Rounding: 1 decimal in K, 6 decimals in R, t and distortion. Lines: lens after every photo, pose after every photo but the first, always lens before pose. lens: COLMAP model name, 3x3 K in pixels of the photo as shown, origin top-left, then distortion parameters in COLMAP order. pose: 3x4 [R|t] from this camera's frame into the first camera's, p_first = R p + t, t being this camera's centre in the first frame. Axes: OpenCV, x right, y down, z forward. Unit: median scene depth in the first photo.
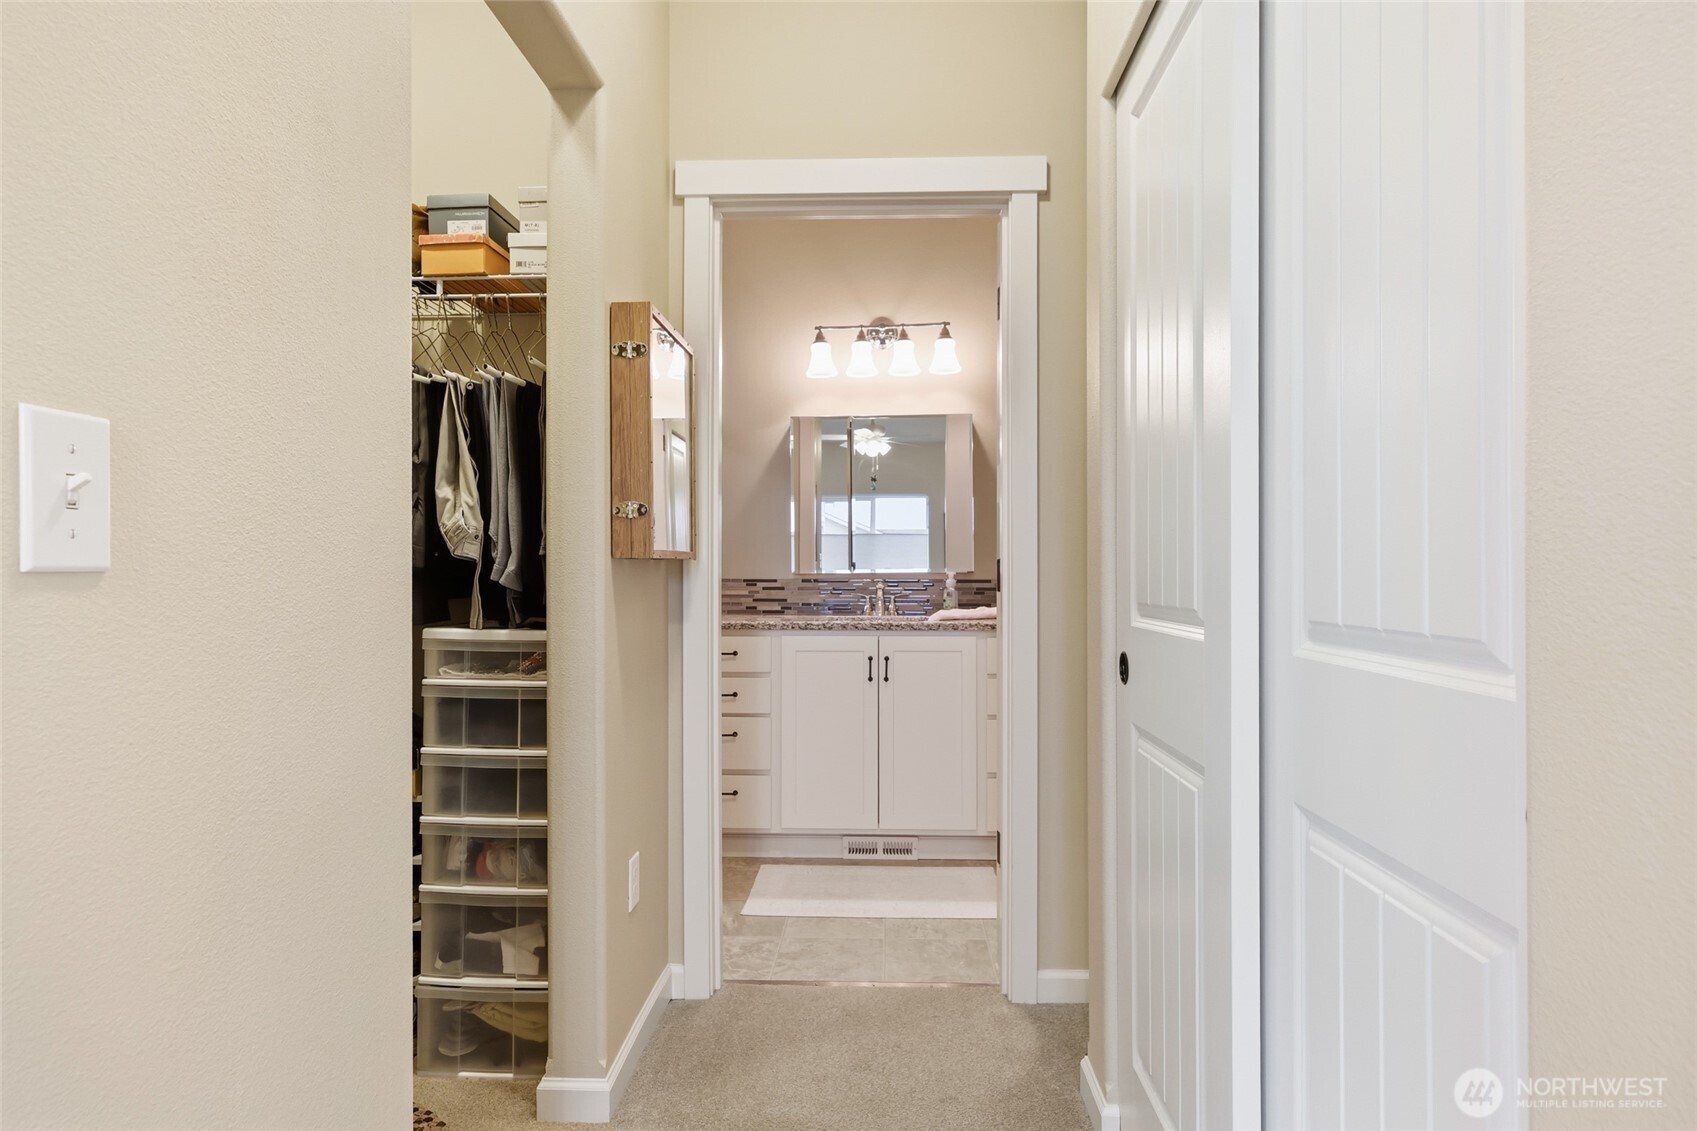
lens RADIAL K [[914.5, 0, 848.5], [0, 914.5, 565.5], [0, 0, 1]] dist [0.001557, 0.000285]
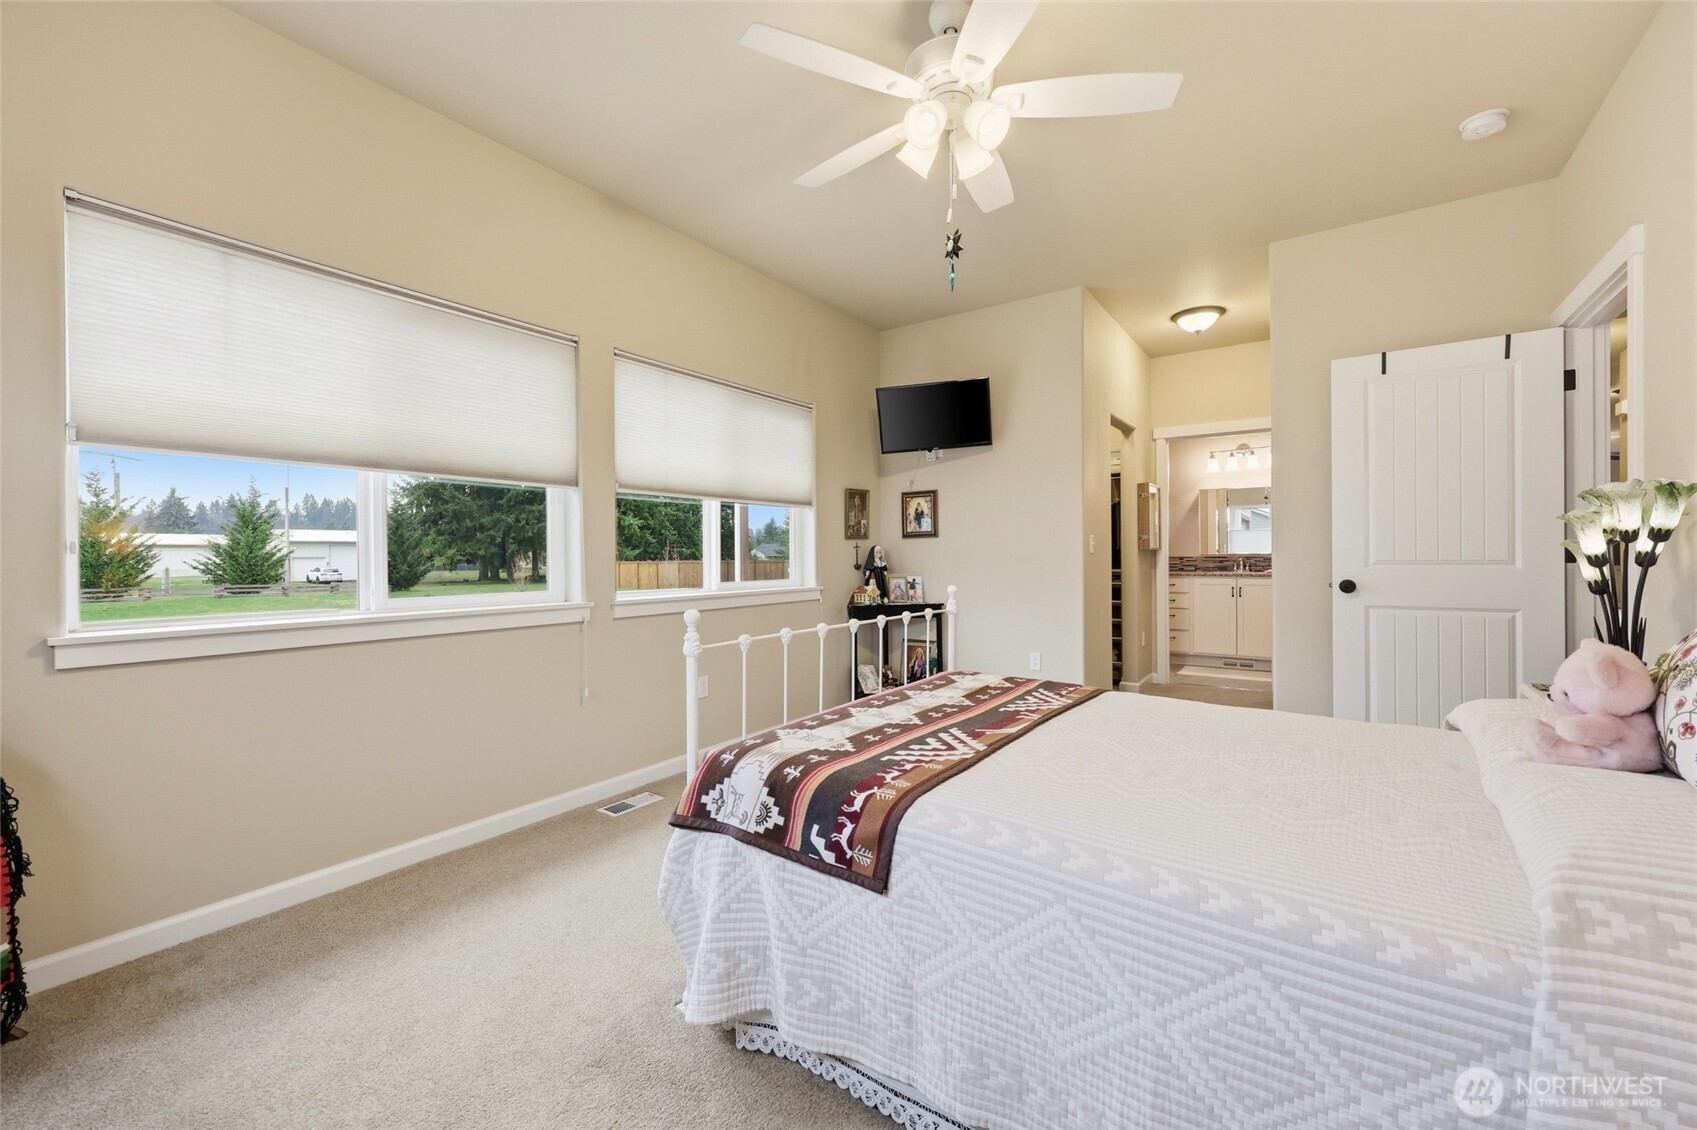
lens RADIAL K [[672.4, 0, 851.4], [0, 672.4, 569.4], [0, 0, 1]] dist [0.000544, 0.000038]
pose [[0.843299, -0.001297, -0.537443, 0.134827], [0.016094, 0.999610, 0.022840, -0.008706], [0.537204, -0.027911, 0.842990, -1.145292]]
